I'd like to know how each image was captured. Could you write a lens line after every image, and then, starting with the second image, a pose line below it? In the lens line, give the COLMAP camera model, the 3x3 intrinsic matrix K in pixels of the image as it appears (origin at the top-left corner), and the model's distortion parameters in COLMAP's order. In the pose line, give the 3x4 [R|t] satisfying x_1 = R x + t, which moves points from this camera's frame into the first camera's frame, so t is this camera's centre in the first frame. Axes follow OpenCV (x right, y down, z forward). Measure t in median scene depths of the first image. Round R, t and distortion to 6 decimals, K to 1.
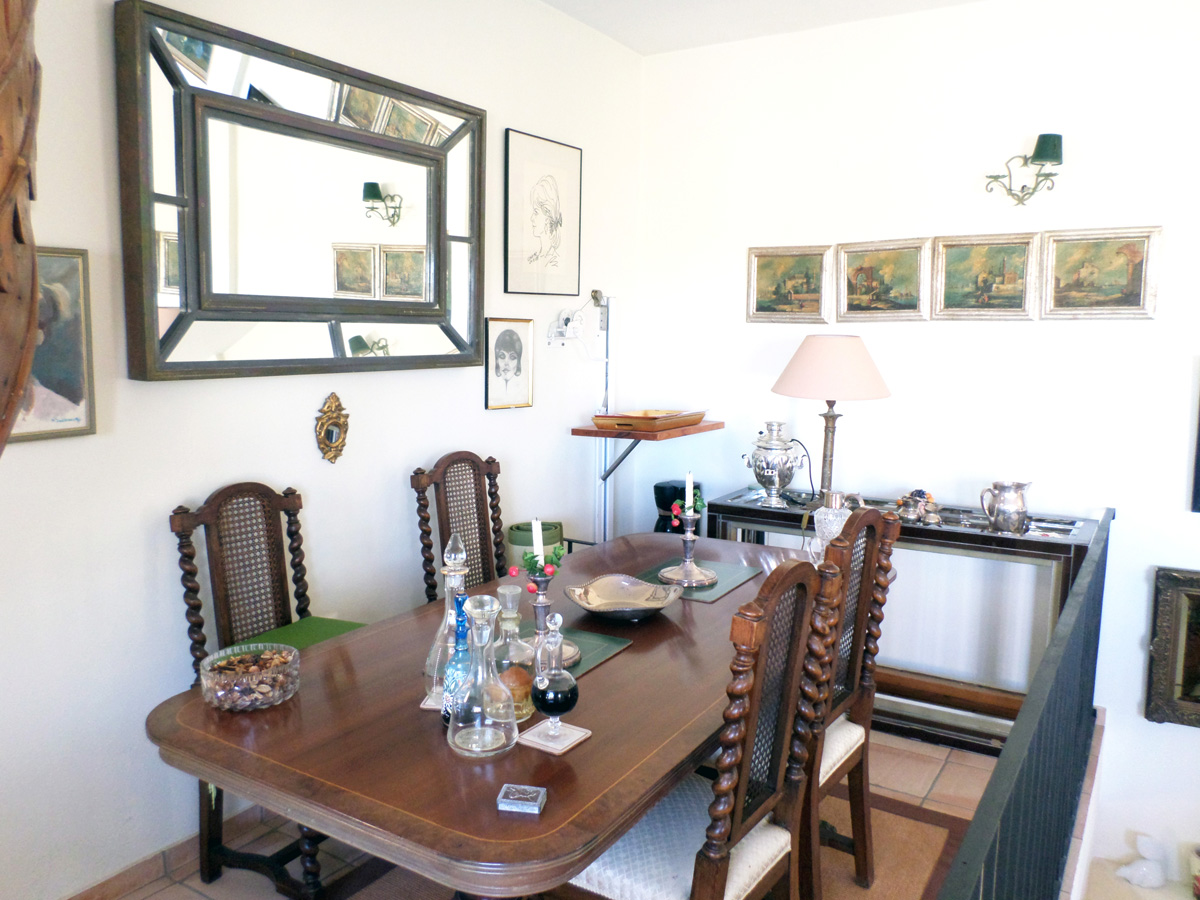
lens RADIAL K [[924.0, 0, 600.0], [0, 924.0, 450.0], [0, 0, 1]] dist [0.015015, -0.000255]
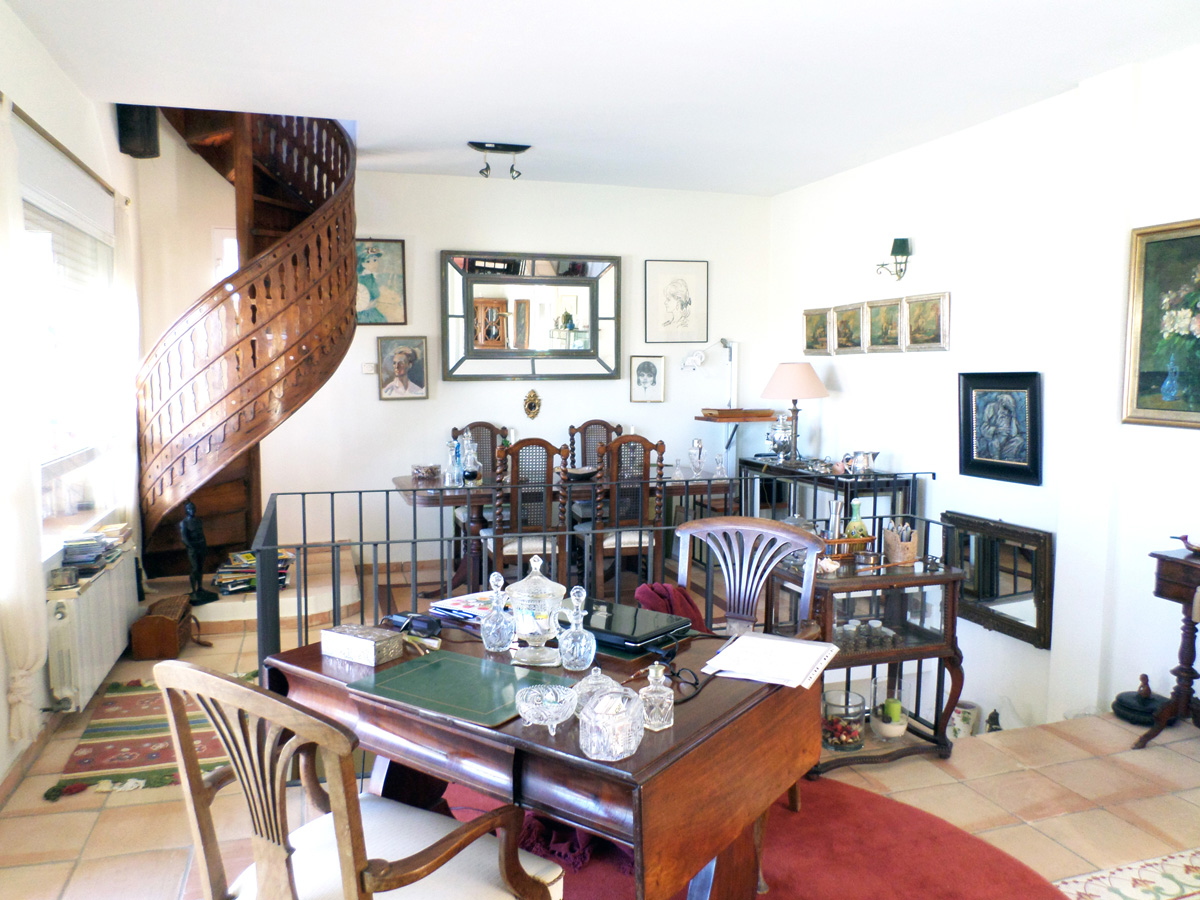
lens RADIAL K [[924.0, 0, 600.0], [0, 924.0, 450.0], [0, 0, 1]] dist [0.015015, -0.000255]
pose [[0.753821, 0.052262, -0.654998, 1.109651], [-0.077301, 0.996963, -0.009417, 0.080489], [0.652517, 0.057731, 0.755572, -0.516721]]
